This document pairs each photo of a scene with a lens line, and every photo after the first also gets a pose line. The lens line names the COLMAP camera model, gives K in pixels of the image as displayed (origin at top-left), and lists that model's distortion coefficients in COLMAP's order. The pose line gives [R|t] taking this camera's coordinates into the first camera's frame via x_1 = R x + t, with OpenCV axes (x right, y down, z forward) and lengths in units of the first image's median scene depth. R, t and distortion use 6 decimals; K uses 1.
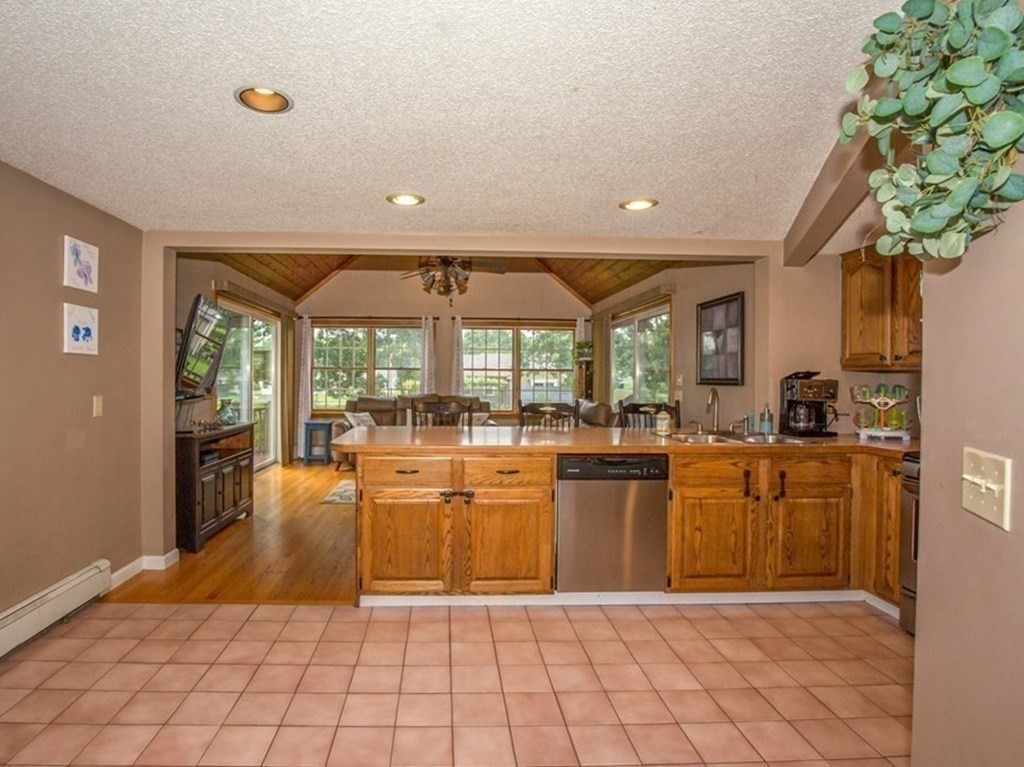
lens RADIAL K [[527.9, 0, 467.0], [0, 527.9, 381.6], [0, 0, 1]] dist [-0.047311, 0.007096]
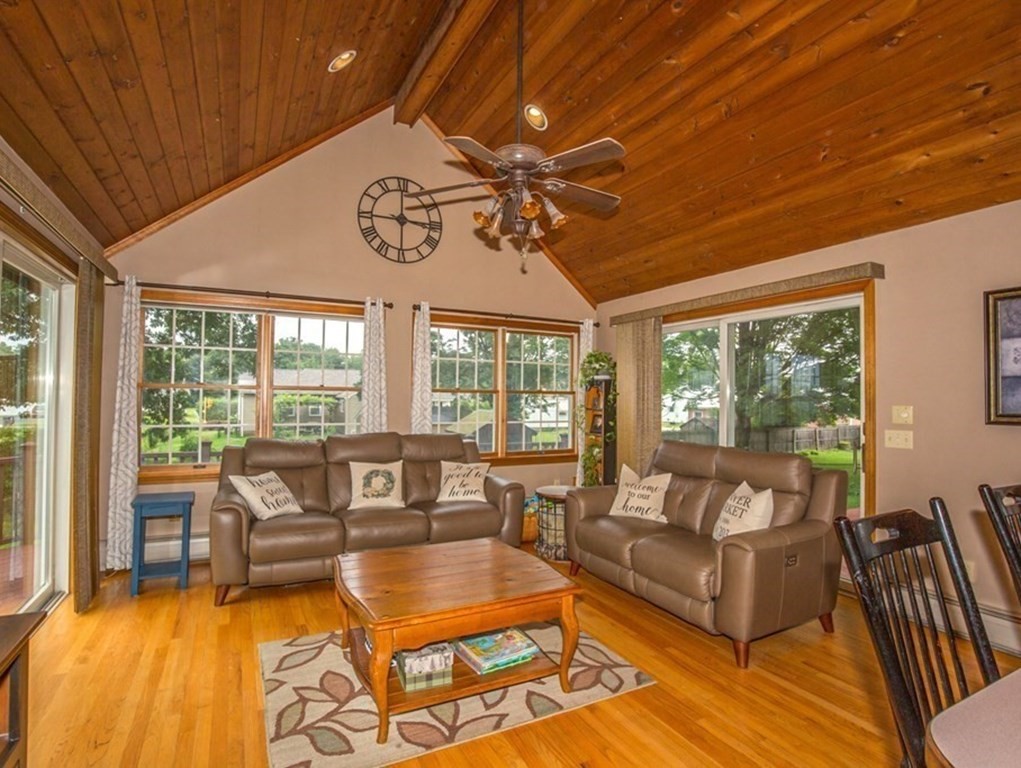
lens RADIAL K [[517.8, 0, 505.9], [0, 517.8, 388.1], [0, 0, 1]] dist [-0.029200, 0.000121]
pose [[0.910298, 0.010985, 0.413808, -0.447959], [-0.002154, 0.999760, -0.021801, -0.032479], [-0.413948, 0.018954, 0.910103, 1.031093]]
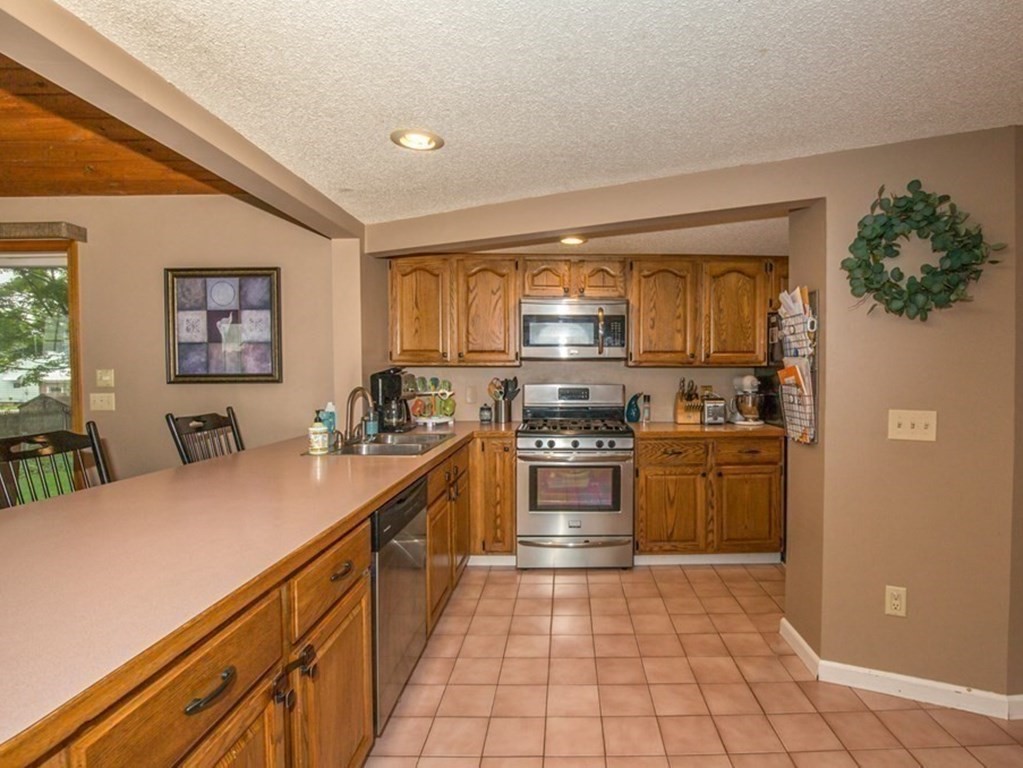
lens RADIAL K [[529.3, 0, 561.0], [0, 529.3, 384.9], [0, 0, 1]] dist [-0.024553, 0.001724]
pose [[0.030159, -0.037757, 0.998832, -0.355280], [0.011014, 0.999238, 0.037440, -0.019166], [-0.999484, 0.009872, 0.030552, 0.668891]]
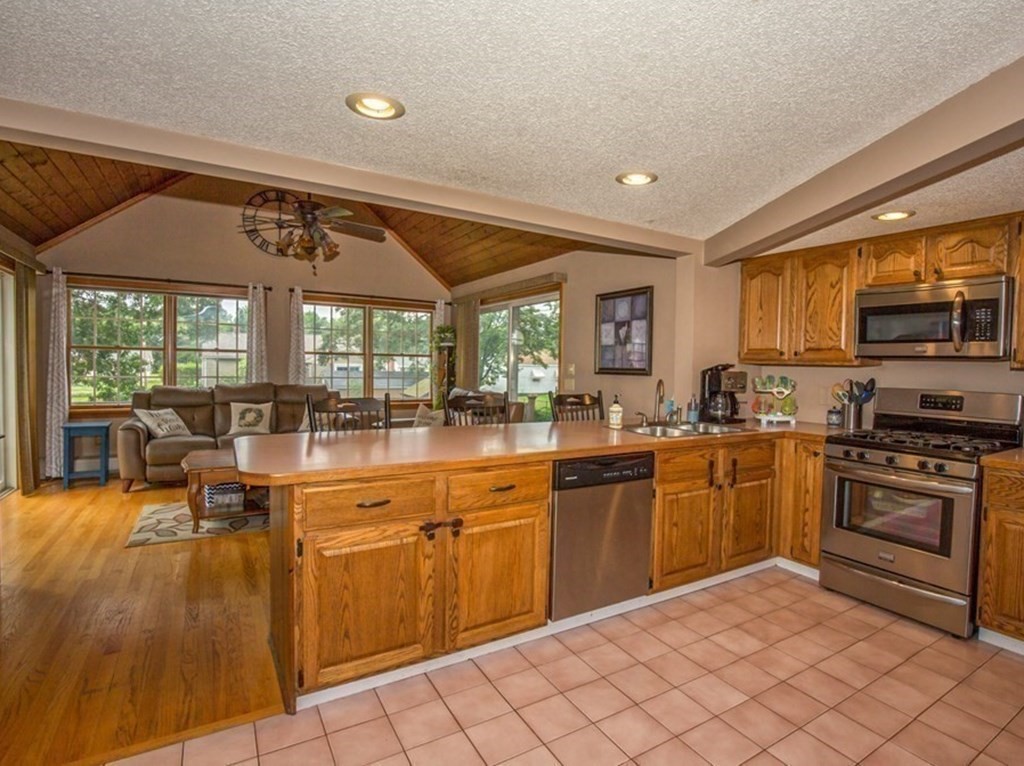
lens RADIAL K [[521.3, 0, 553.2], [0, 521.3, 383.7], [0, 0, 1]] dist [-0.040575, 0.006987]
pose [[0.858706, -0.008341, 0.512400, -0.220585], [-0.009186, 0.999456, 0.031664, -0.009867], [-0.512386, -0.031897, 0.858163, 0.252139]]
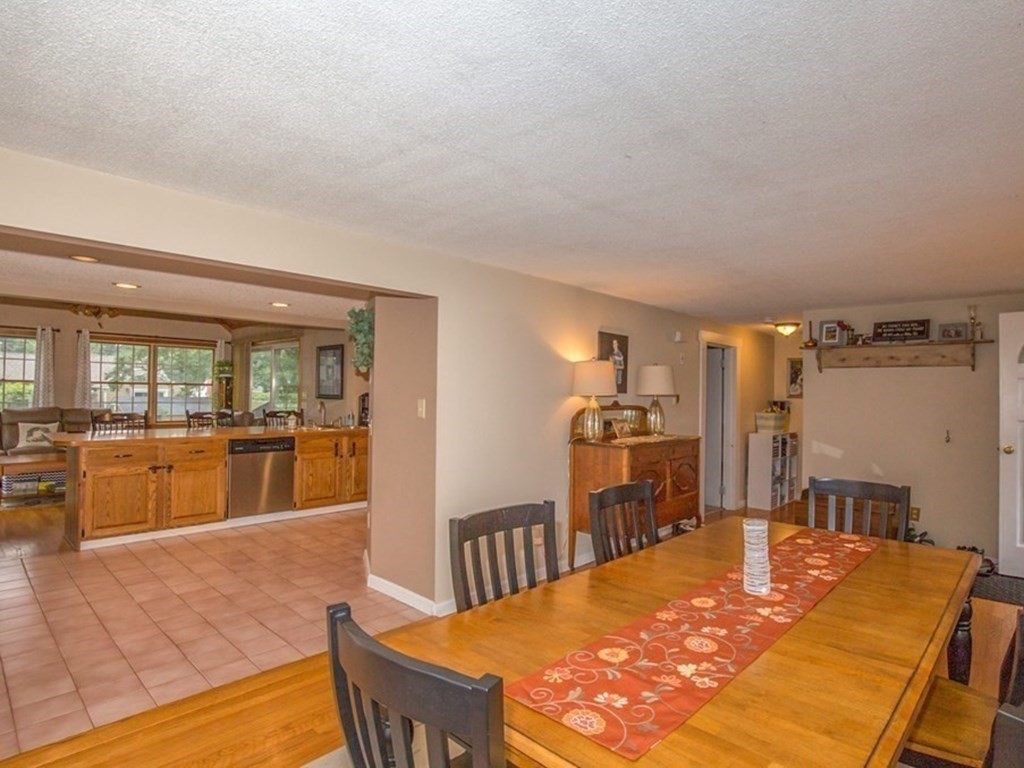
lens RADIAL K [[529.8, 0, 561.5], [0, 529.8, 384.9], [0, 0, 1]] dist [-0.024553, 0.001724]
pose [[0.678792, 0.014568, 0.734186, -0.317945], [-0.006509, 0.999883, -0.013821, -0.025951], [-0.734302, 0.004603, 0.678807, -0.881818]]
